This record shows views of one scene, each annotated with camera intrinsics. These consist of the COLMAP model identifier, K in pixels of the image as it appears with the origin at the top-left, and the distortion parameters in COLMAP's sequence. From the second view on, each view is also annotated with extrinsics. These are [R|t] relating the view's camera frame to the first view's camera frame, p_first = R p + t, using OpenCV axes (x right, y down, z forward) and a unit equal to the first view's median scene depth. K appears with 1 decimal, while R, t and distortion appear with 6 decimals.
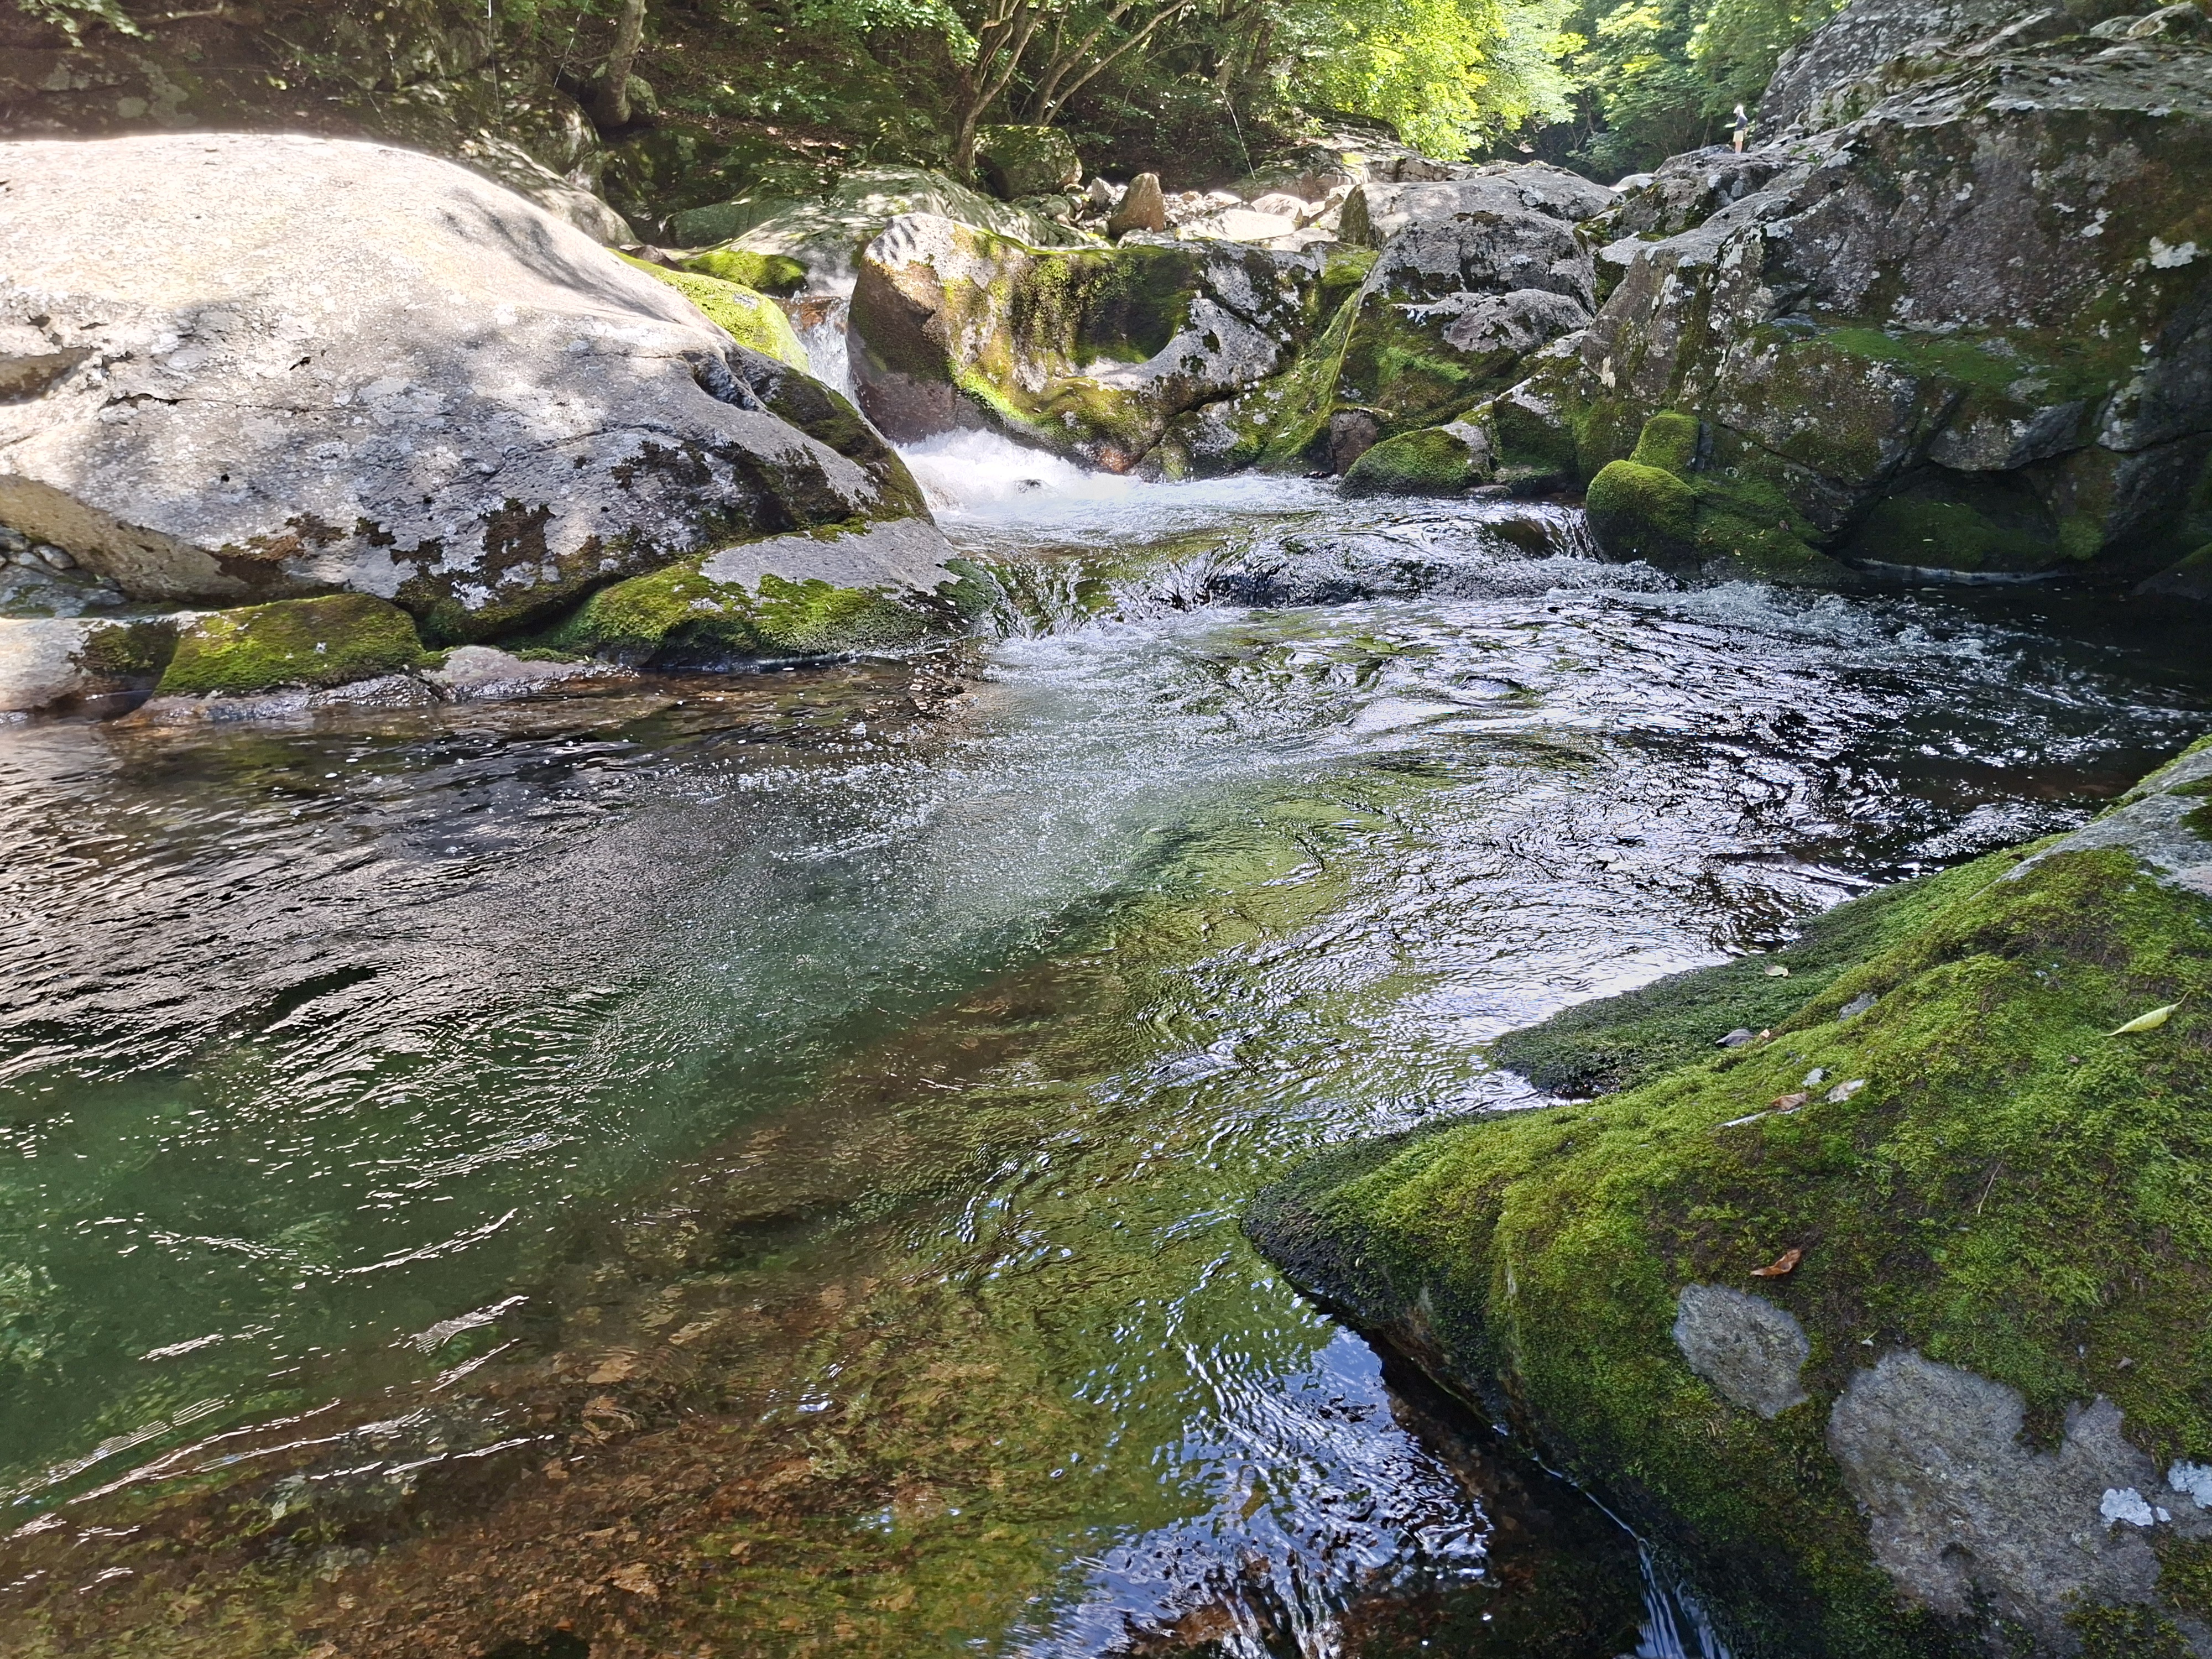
lens RADIAL K [[1481.3, 0, 1101.9], [0, 1481.3, 837.2], [0, 0, 1]] dist [0.022426, -0.031685]
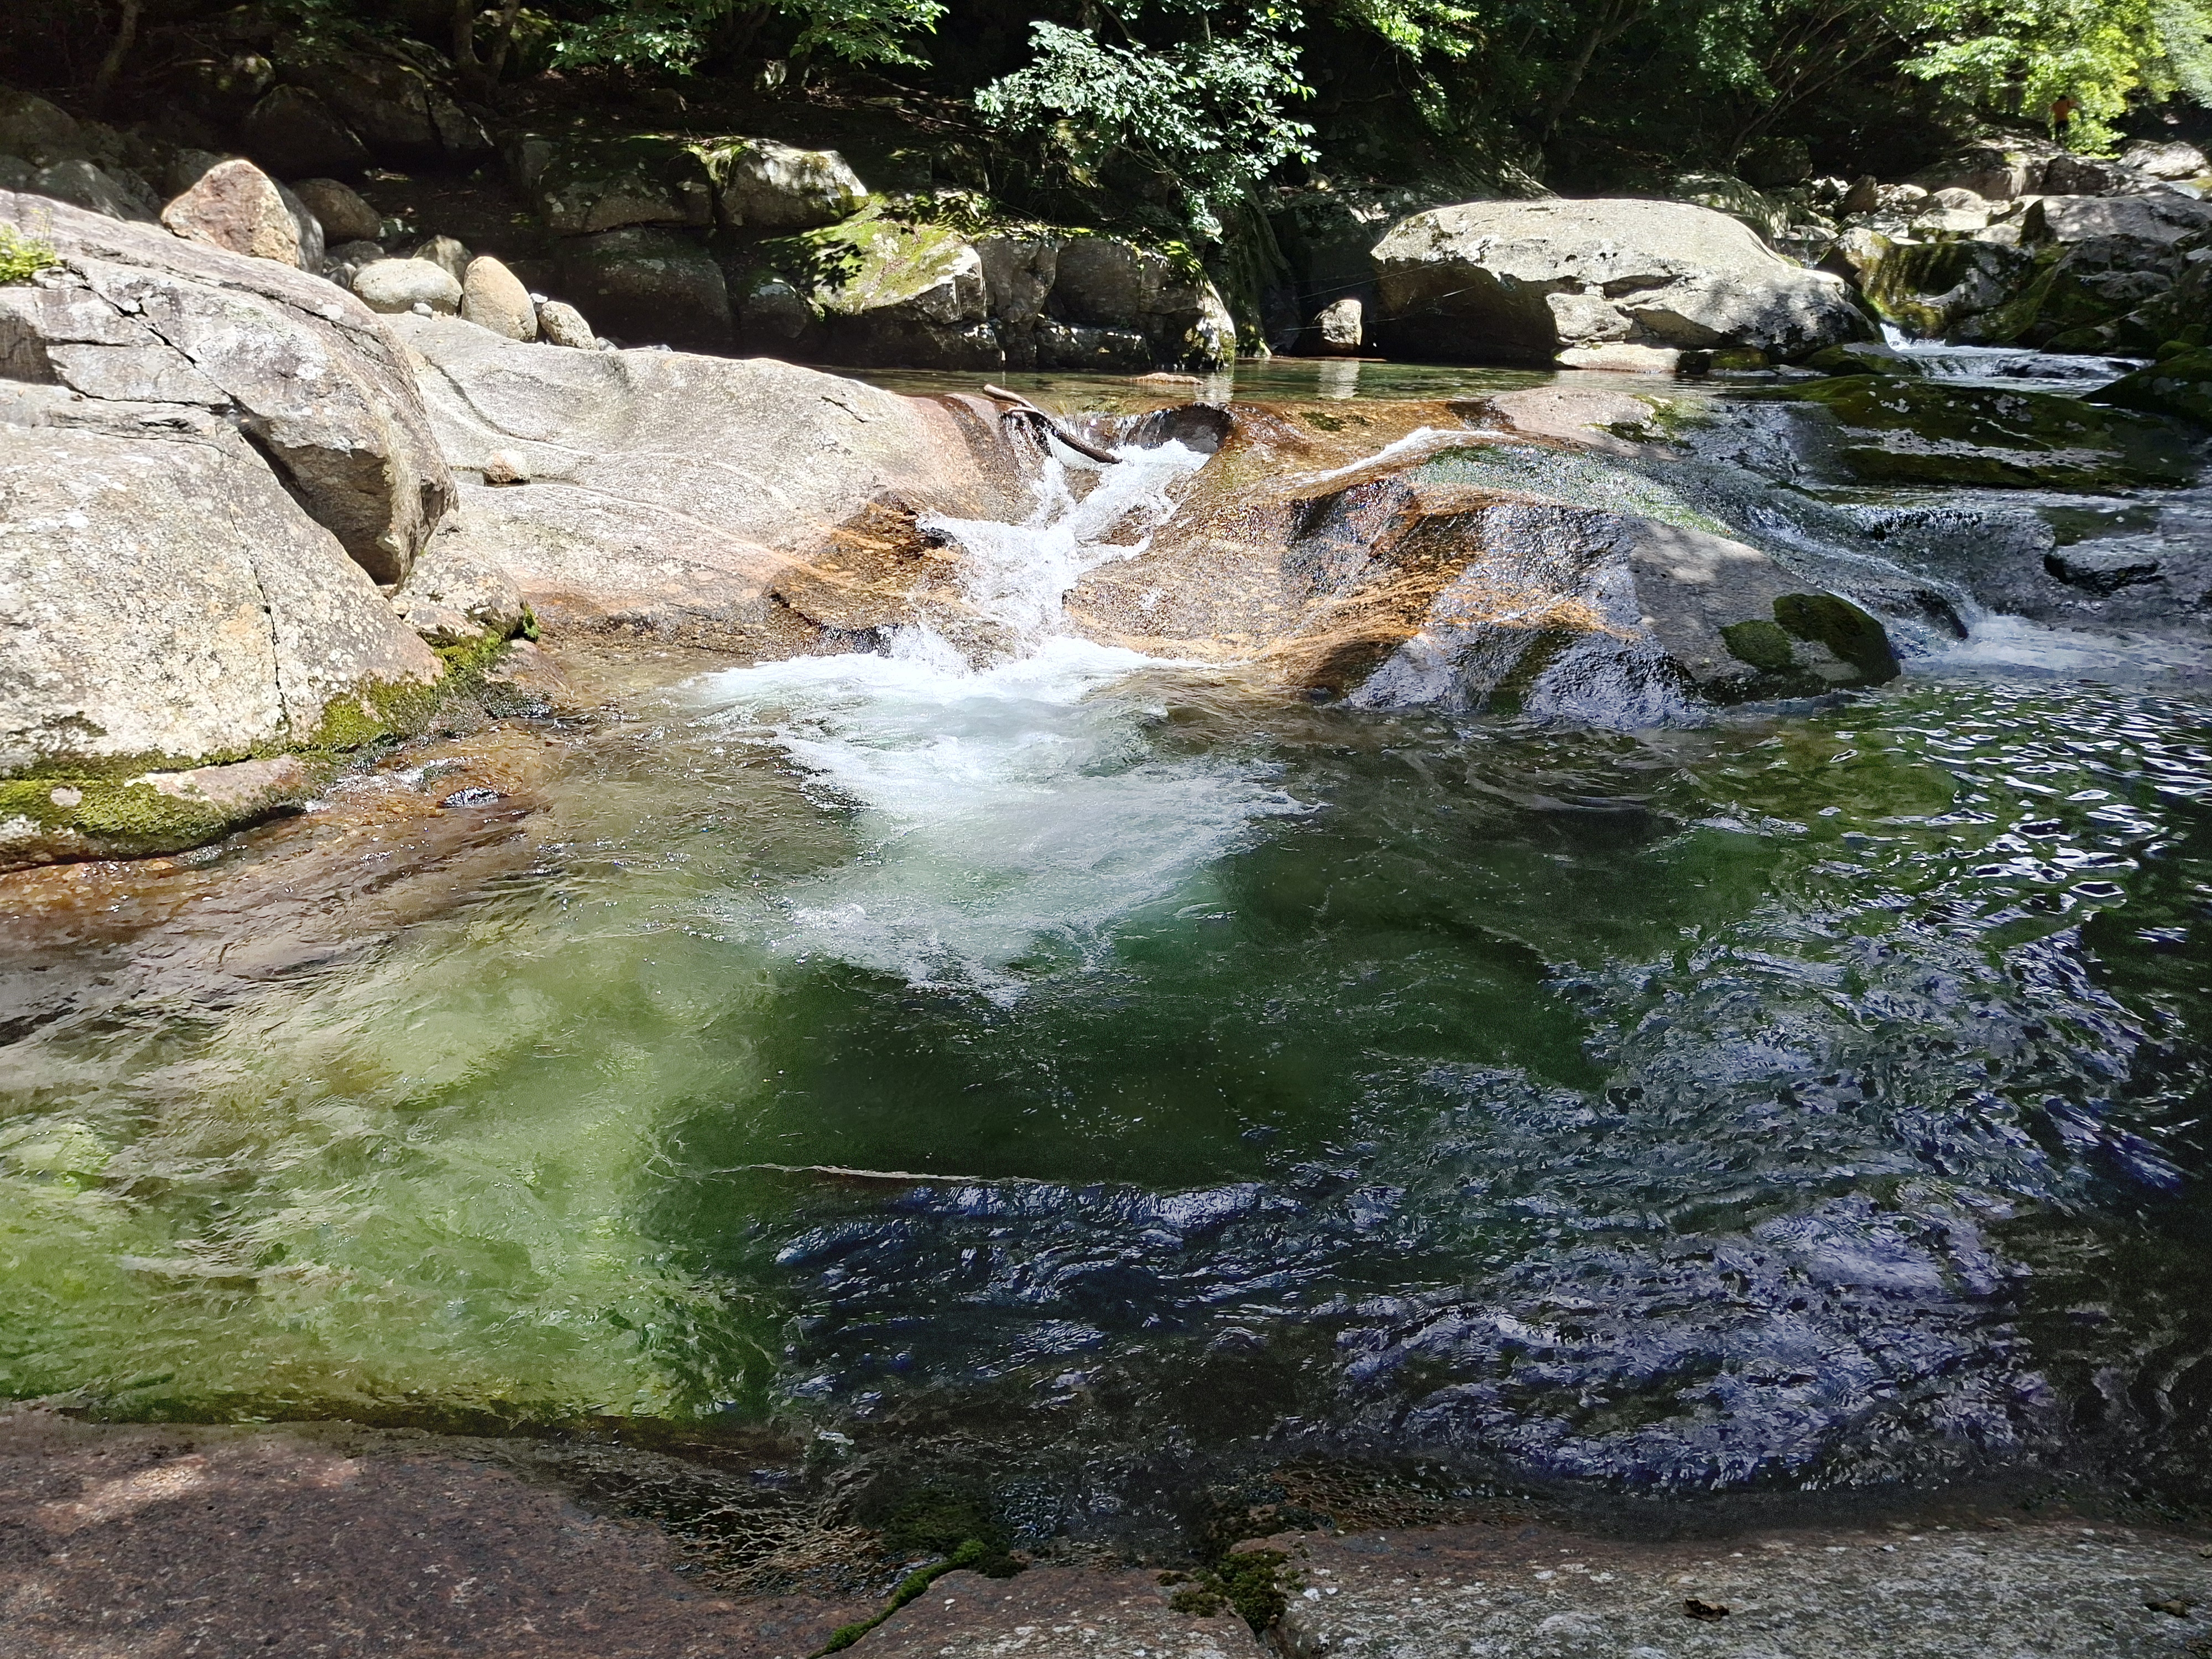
lens RADIAL K [[1481.3, 0, 1108.3], [0, 1481.3, 827.2], [0, 0, 1]] dist [0.022426, -0.031685]
pose [[0.949056, 0.143163, -0.280708, -0.624605], [-0.134574, 0.989654, 0.049743, 0.782672], [0.284925, -0.009433, 0.958503, -2.233415]]
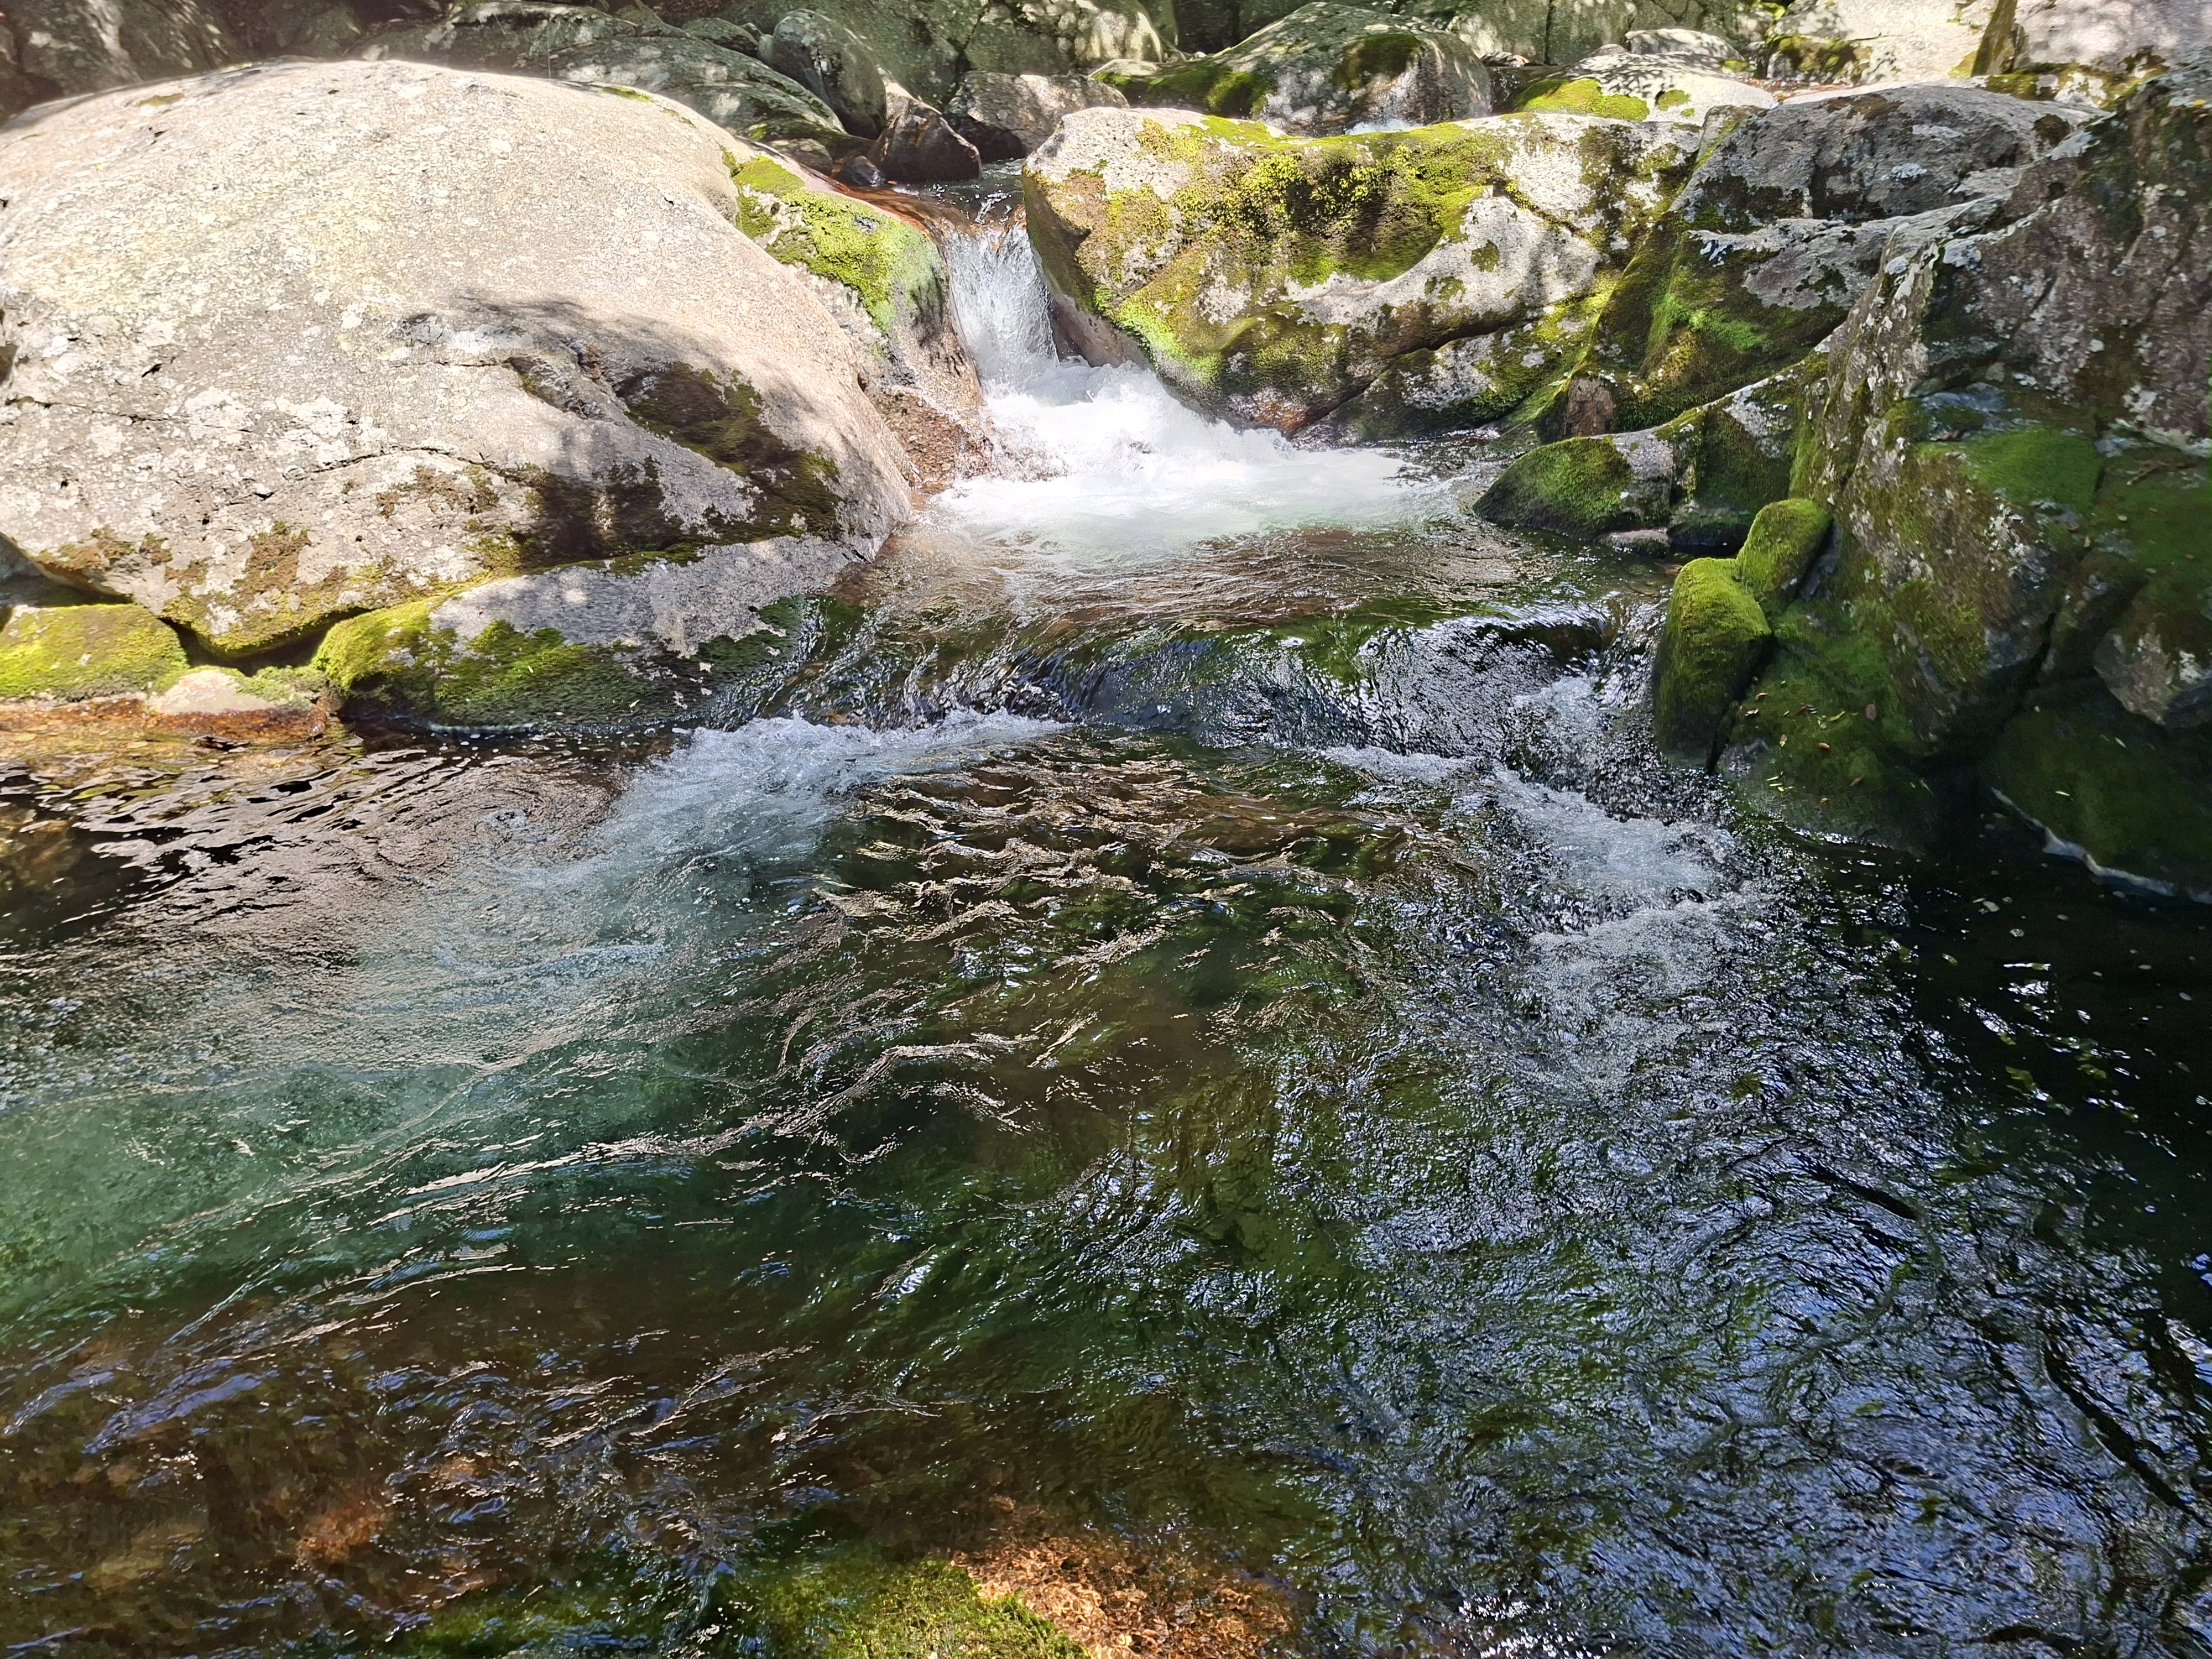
lens RADIAL K [[1481.3, 0, 1118.0], [0, 1481.3, 829.1], [0, 0, 1]] dist [0.022426, -0.031685]
pose [[0.880709, 0.219146, -0.419913, 0.480982], [-0.151171, 0.970217, 0.189280, -0.248455], [0.448886, -0.103222, 0.887607, 0.269131]]
